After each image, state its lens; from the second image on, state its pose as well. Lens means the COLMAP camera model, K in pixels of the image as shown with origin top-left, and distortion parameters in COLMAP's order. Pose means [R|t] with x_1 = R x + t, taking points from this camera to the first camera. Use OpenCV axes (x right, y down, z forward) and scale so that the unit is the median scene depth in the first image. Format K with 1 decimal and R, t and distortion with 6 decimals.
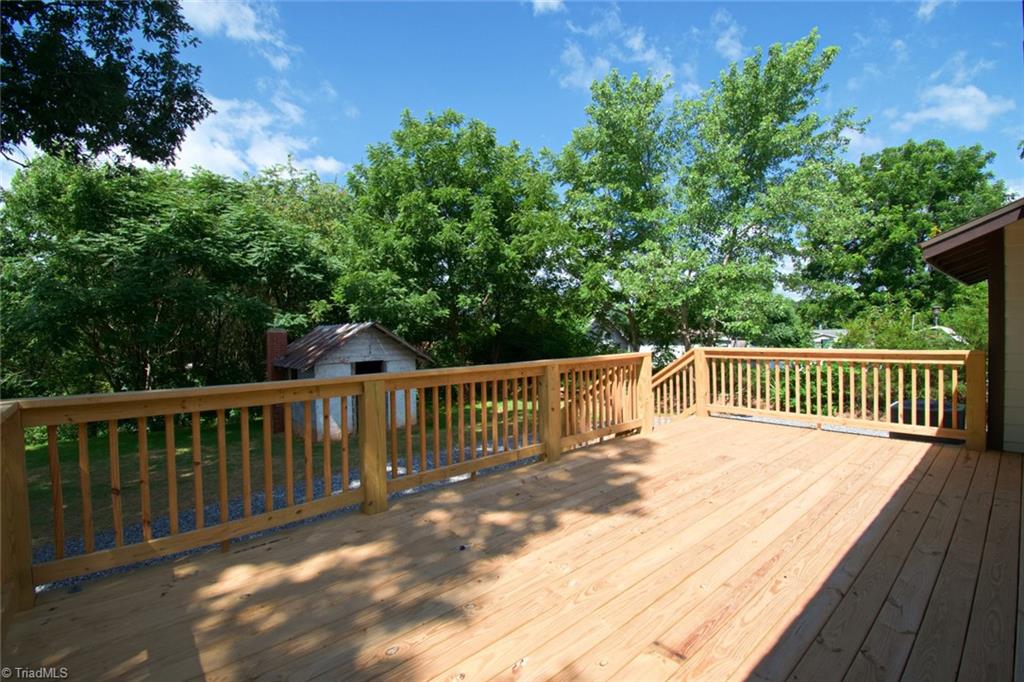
lens RADIAL K [[459.3, 0, 515.6], [0, 459.3, 339.8], [0, 0, 1]] dist [-0.008381, -0.001604]
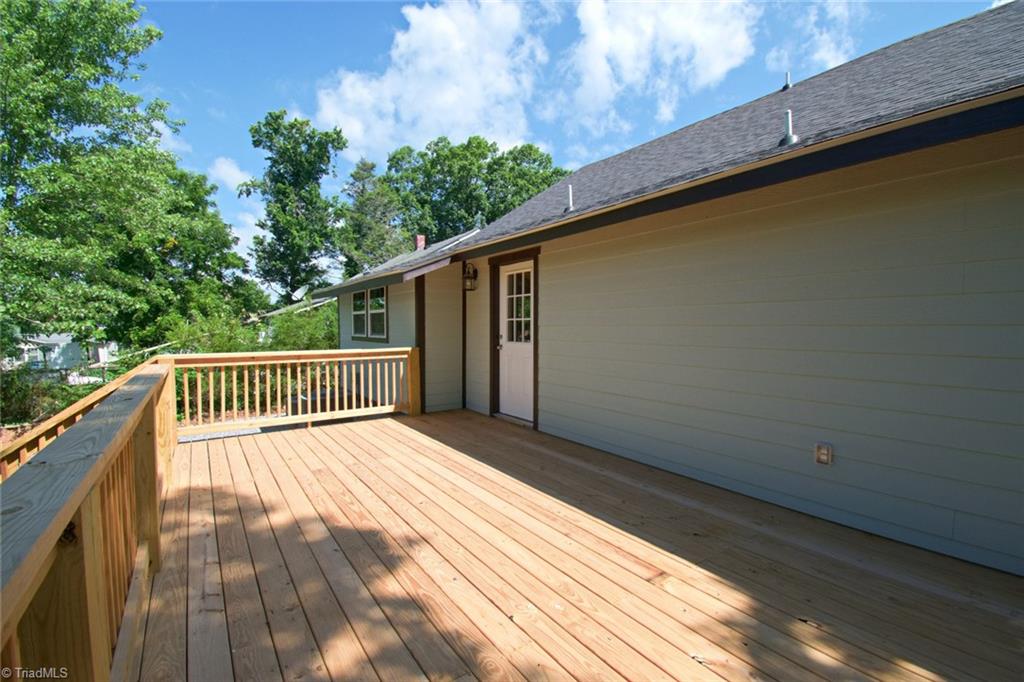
lens RADIAL K [[459.3, 0, 515.5], [0, 459.3, 337.8], [0, 0, 1]] dist [-0.008381, -0.001604]
pose [[0.118171, -0.006689, 0.992971, -0.427136], [0.018263, 0.999823, 0.004562, -0.007440], [-0.992825, 0.017596, 0.118272, 0.521250]]
